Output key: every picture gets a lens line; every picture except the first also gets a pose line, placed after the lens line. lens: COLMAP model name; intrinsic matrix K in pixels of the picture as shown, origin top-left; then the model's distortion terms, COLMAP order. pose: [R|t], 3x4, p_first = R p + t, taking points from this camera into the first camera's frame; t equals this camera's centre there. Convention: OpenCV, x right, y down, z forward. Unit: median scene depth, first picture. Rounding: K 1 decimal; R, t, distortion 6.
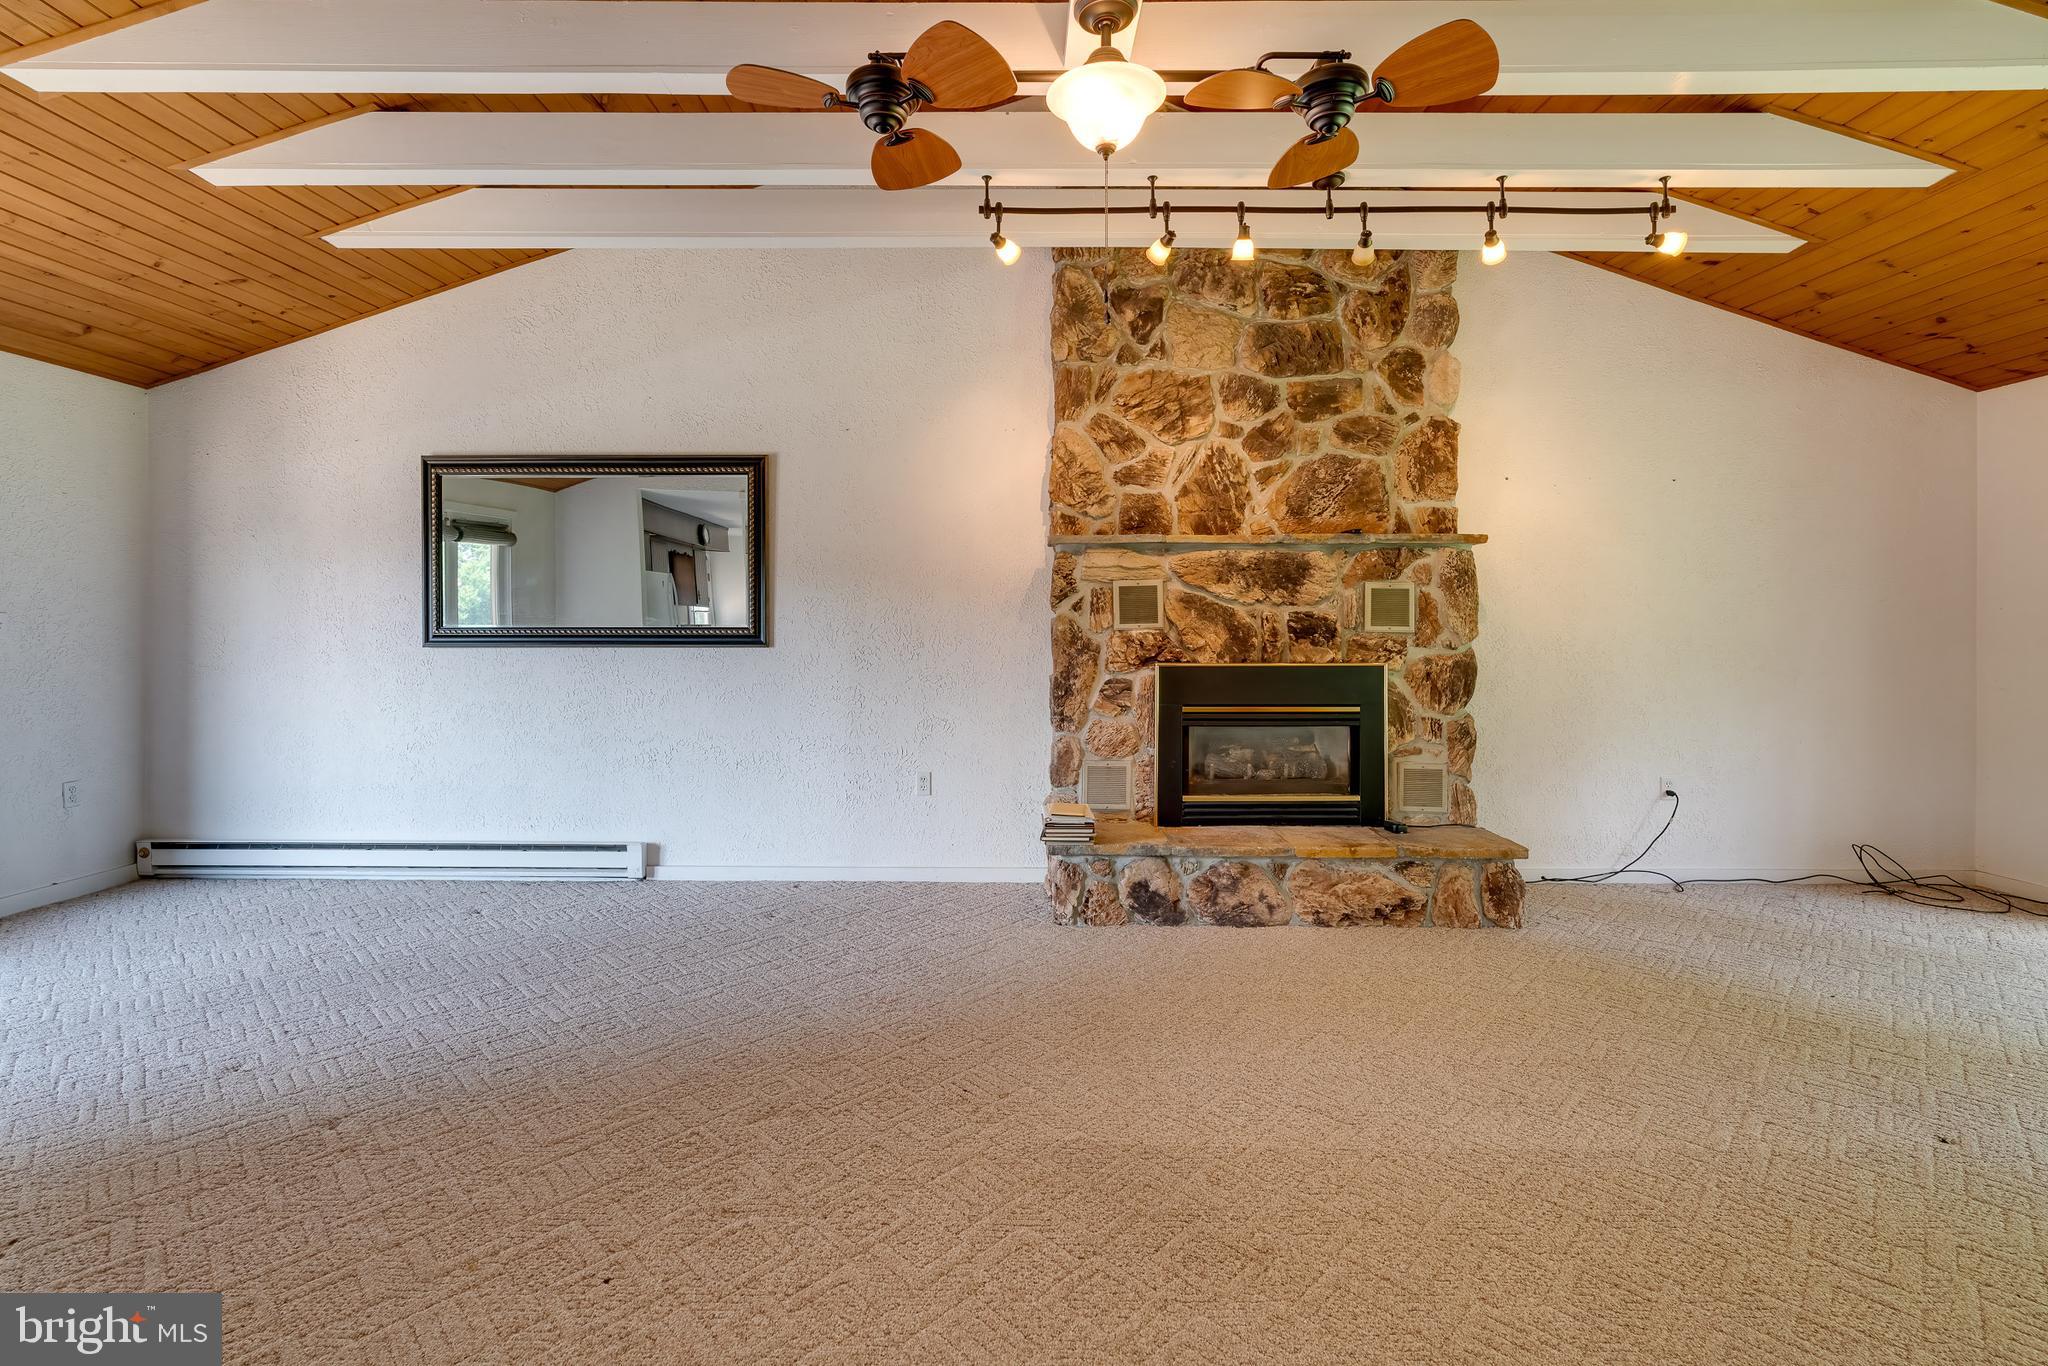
lens RADIAL K [[933.2, 0, 1021.2], [0, 933.2, 631.1], [0, 0, 1]] dist [-0.005857, 0.000890]
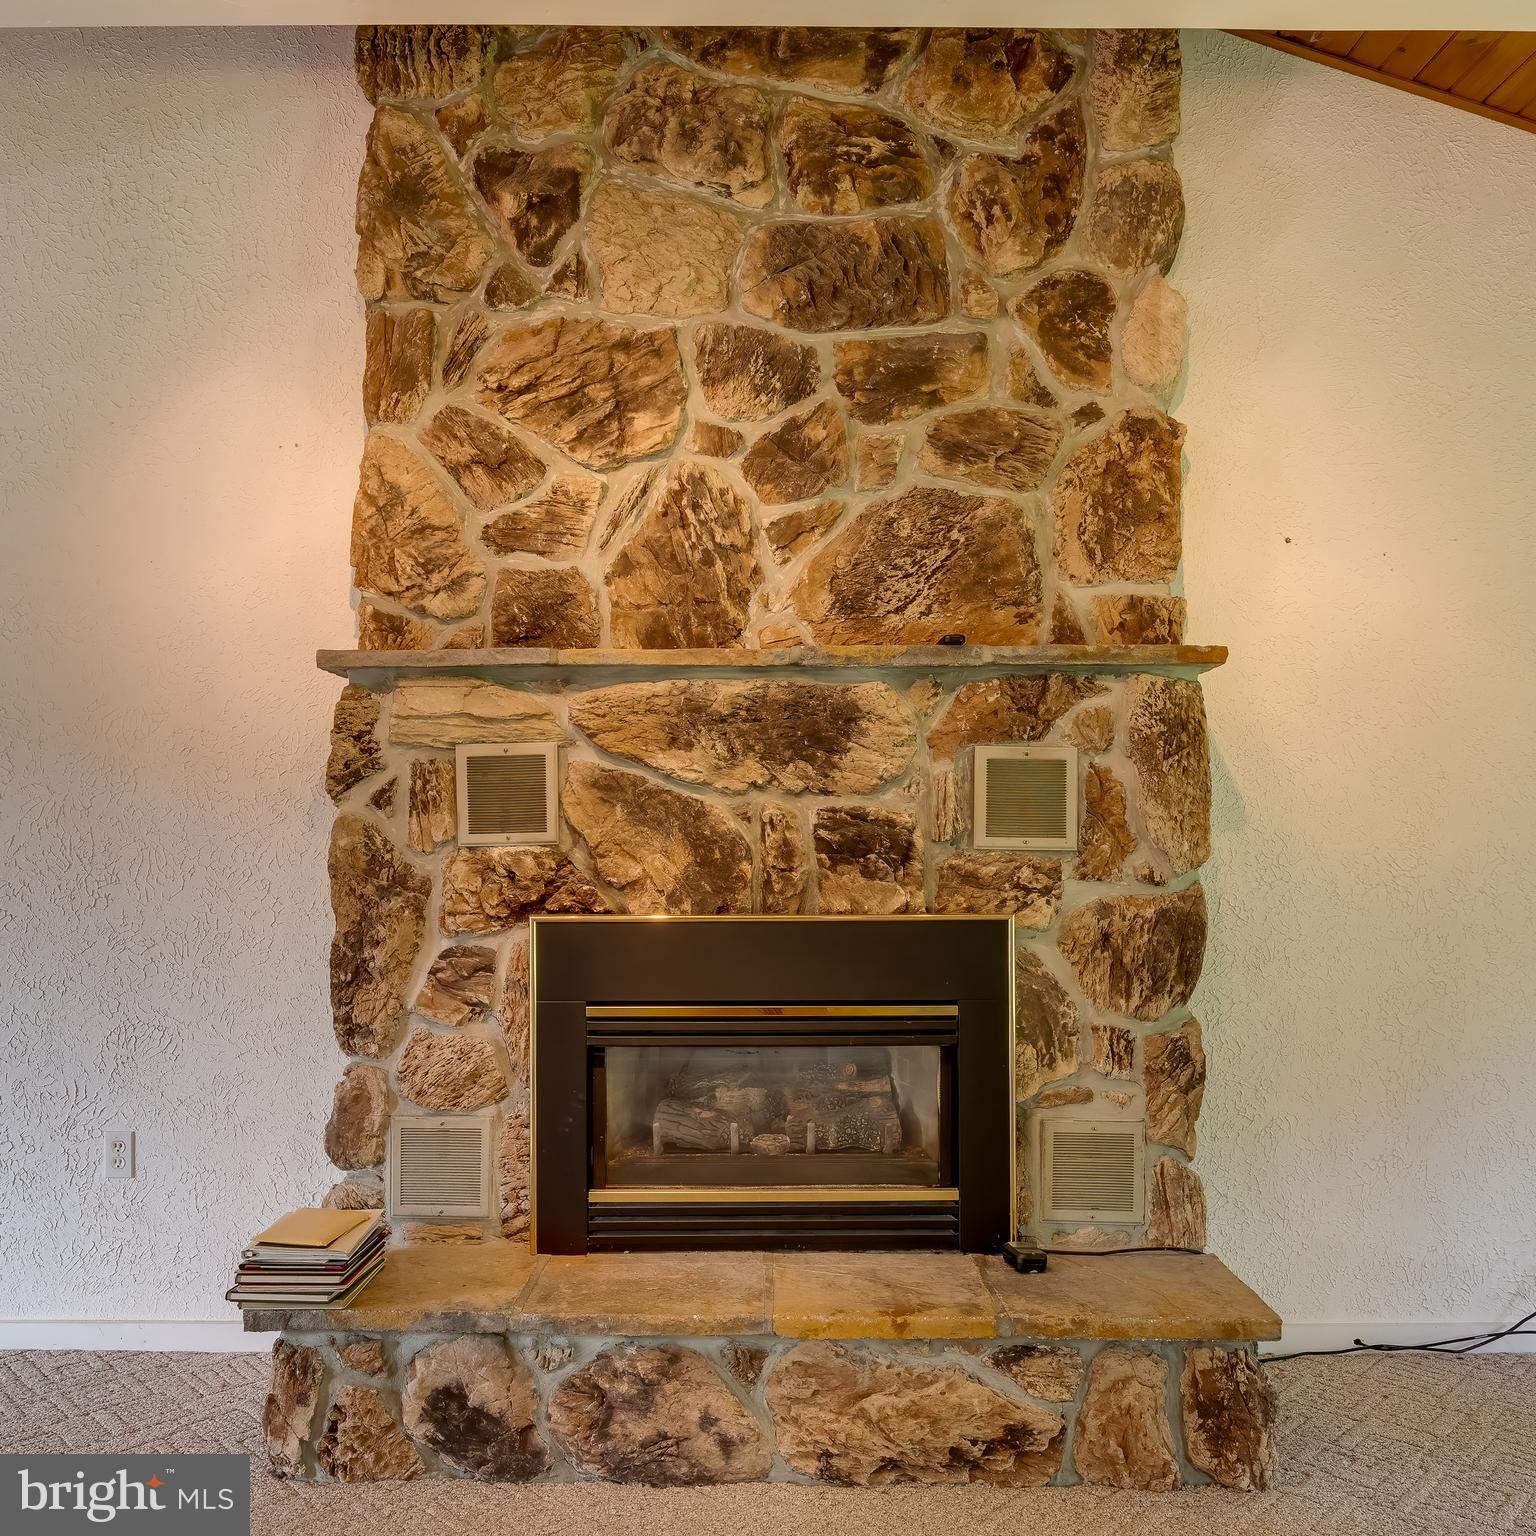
lens RADIAL K [[1344.8, 0, 757.7], [0, 1344.8, 868.0], [0, 0, 1]] dist [-0.012122, 0.008445]
pose [[0.999992, -0.002020, -0.003433, 0.257659], [0.002056, 0.999943, 0.010501, 0.002993], [0.003412, -0.010508, 0.999939, 0.302303]]
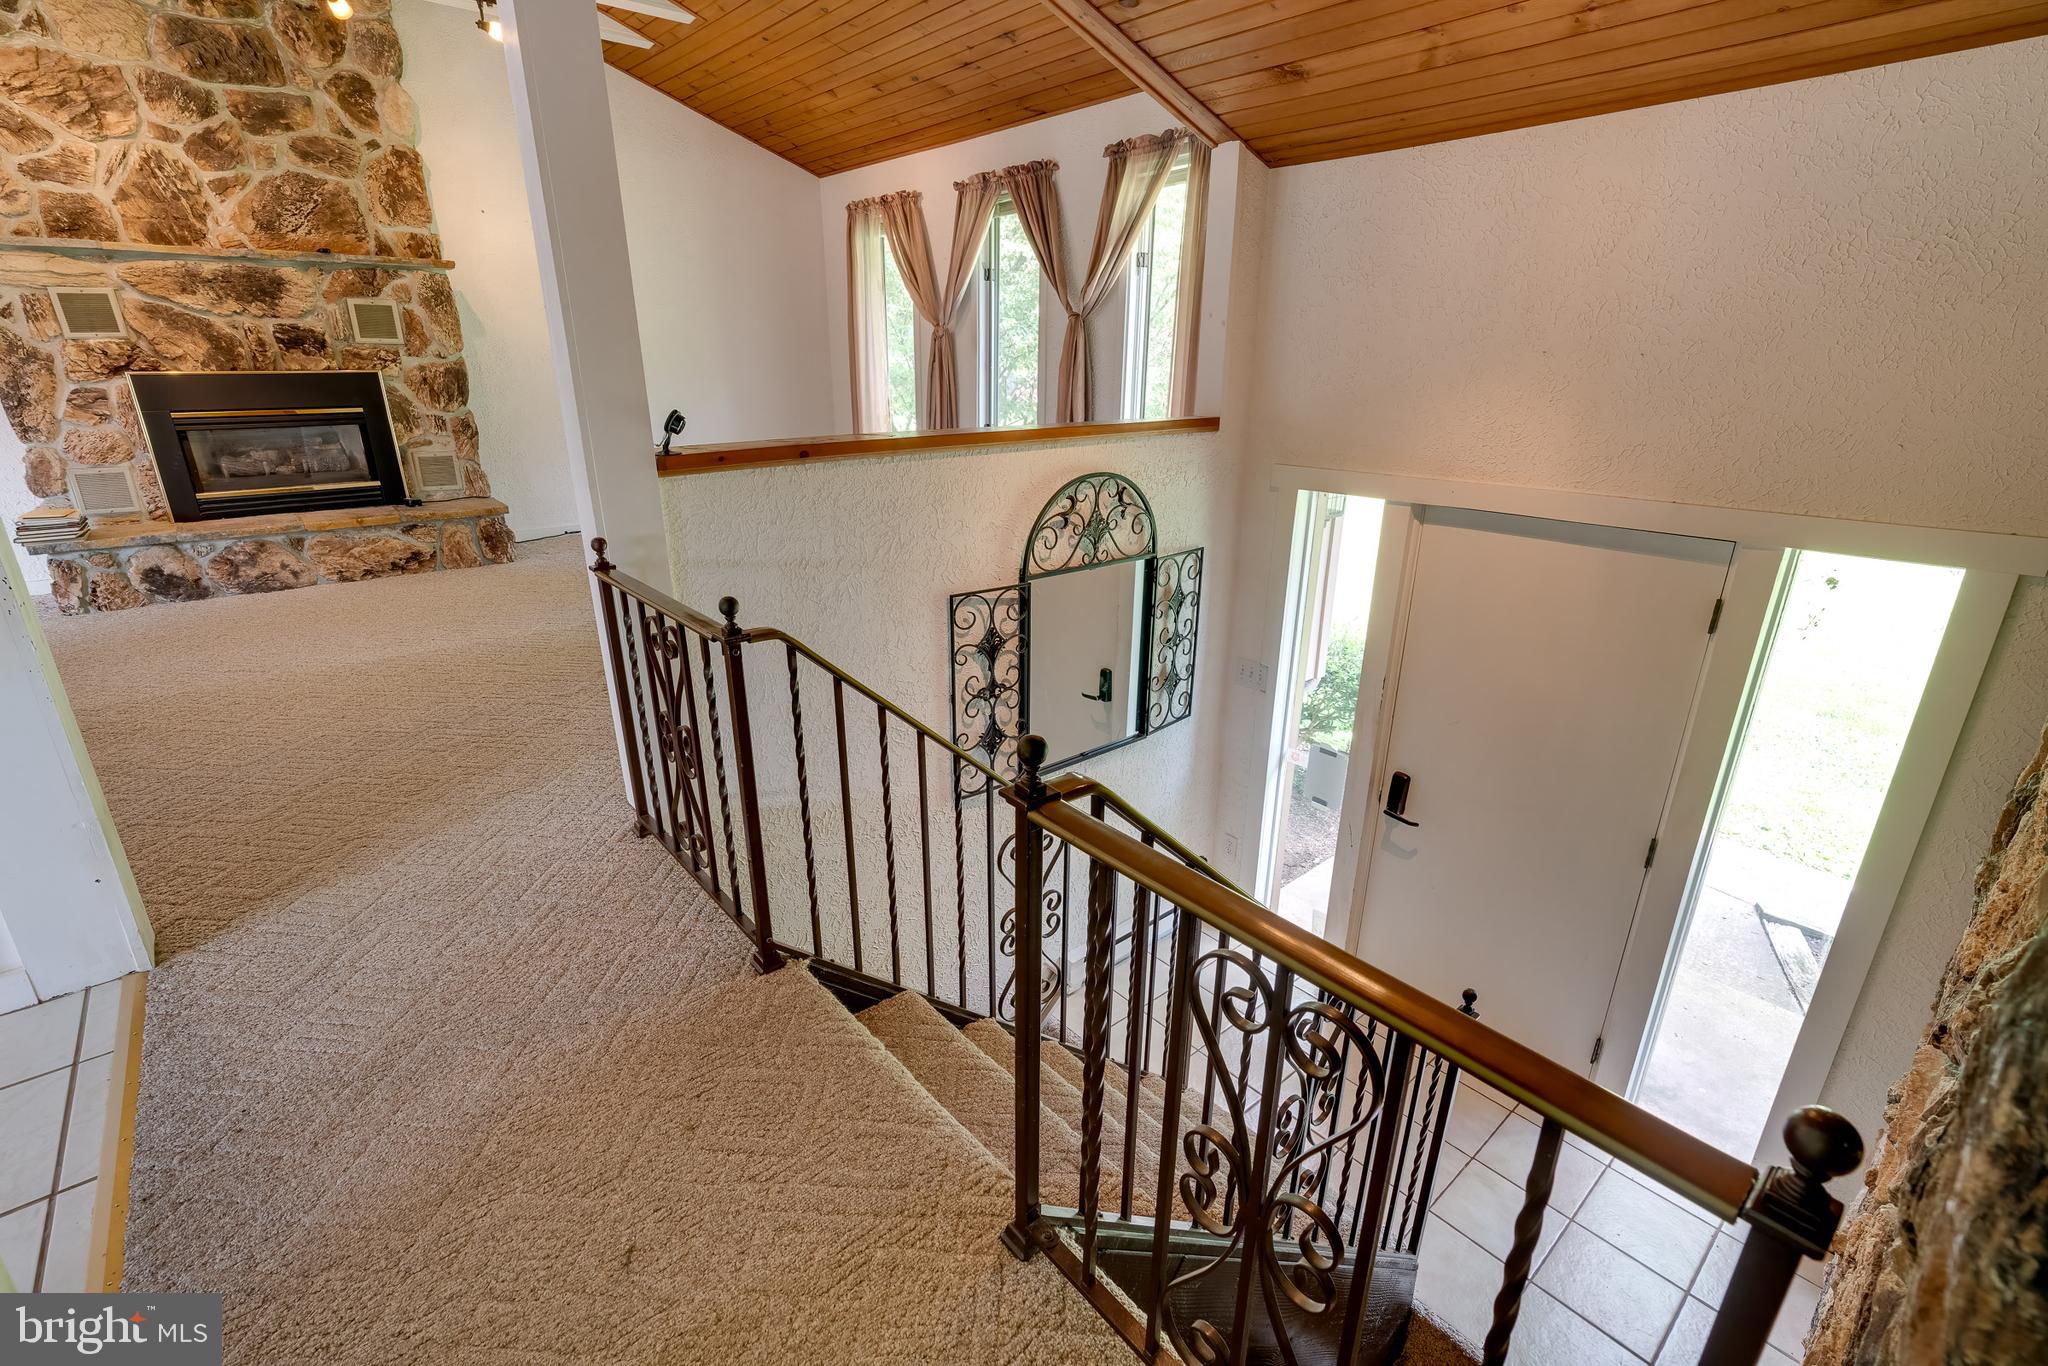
lens RADIAL K [[898.7, 0, 1013.4], [0, 898.7, 682.7], [0, 0, 1]] dist [-0.008475, 0.002341]
pose [[0.761680, -0.217988, 0.610184, 0.213511], [-0.005730, 0.939407, 0.342755, 0.012066], [-0.647927, -0.264567, 0.714279, -0.489353]]
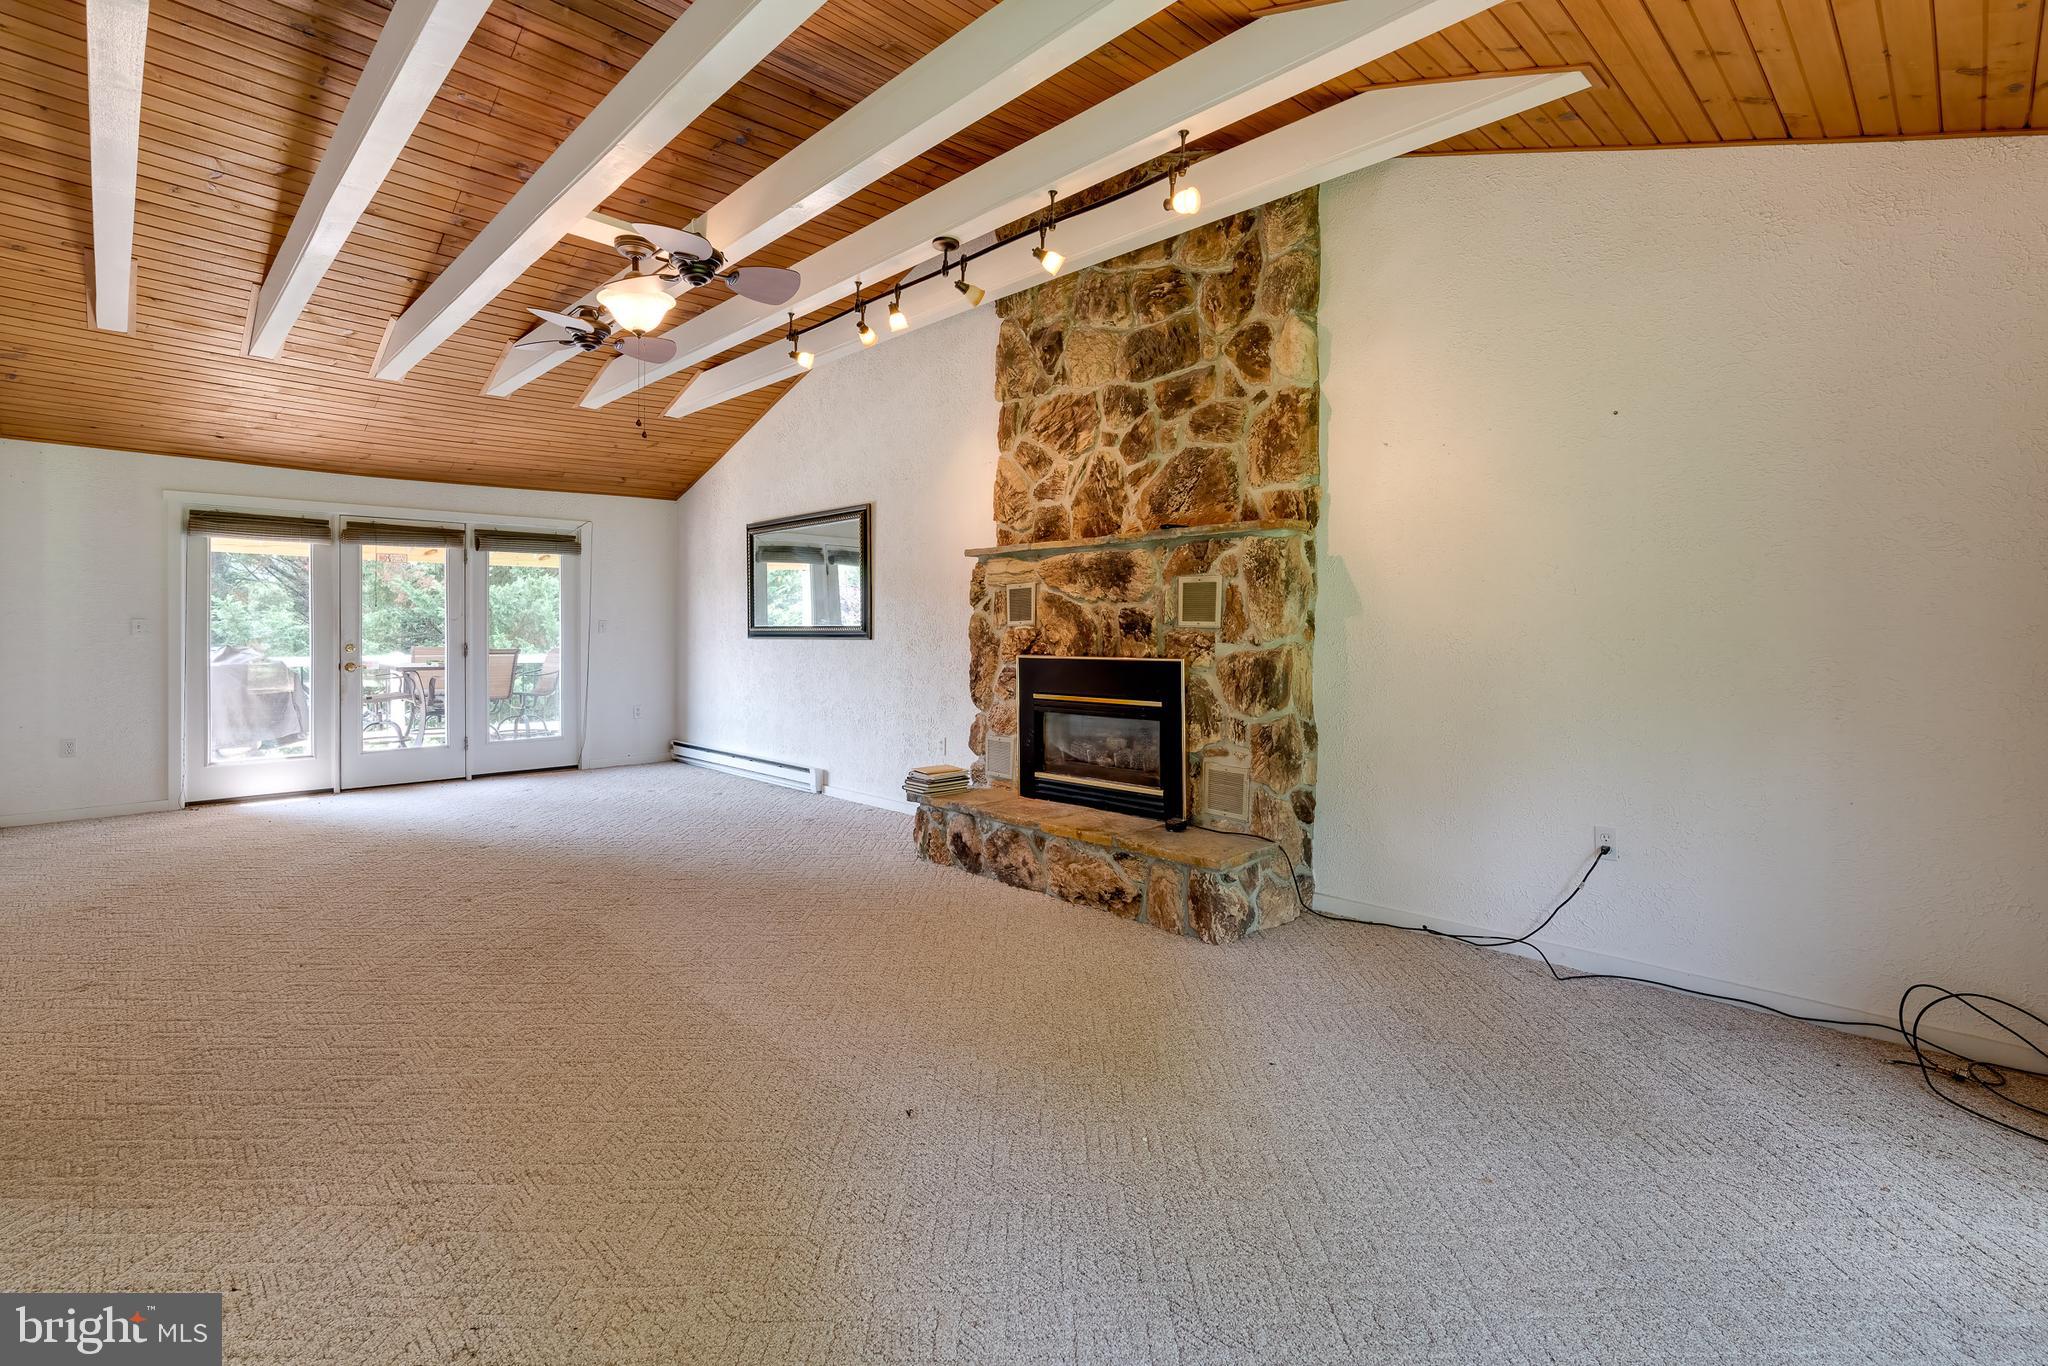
lens RADIAL K [[933.2, 0, 1021.2], [0, 933.2, 631.1], [0, 0, 1]] dist [-0.005857, 0.000890]
pose [[0.701342, -0.000792, -0.712824, 0.952974], [0.001265, 0.999999, 0.000133, 0.004525], [0.712824, -0.000995, 0.701343, 0.185832]]
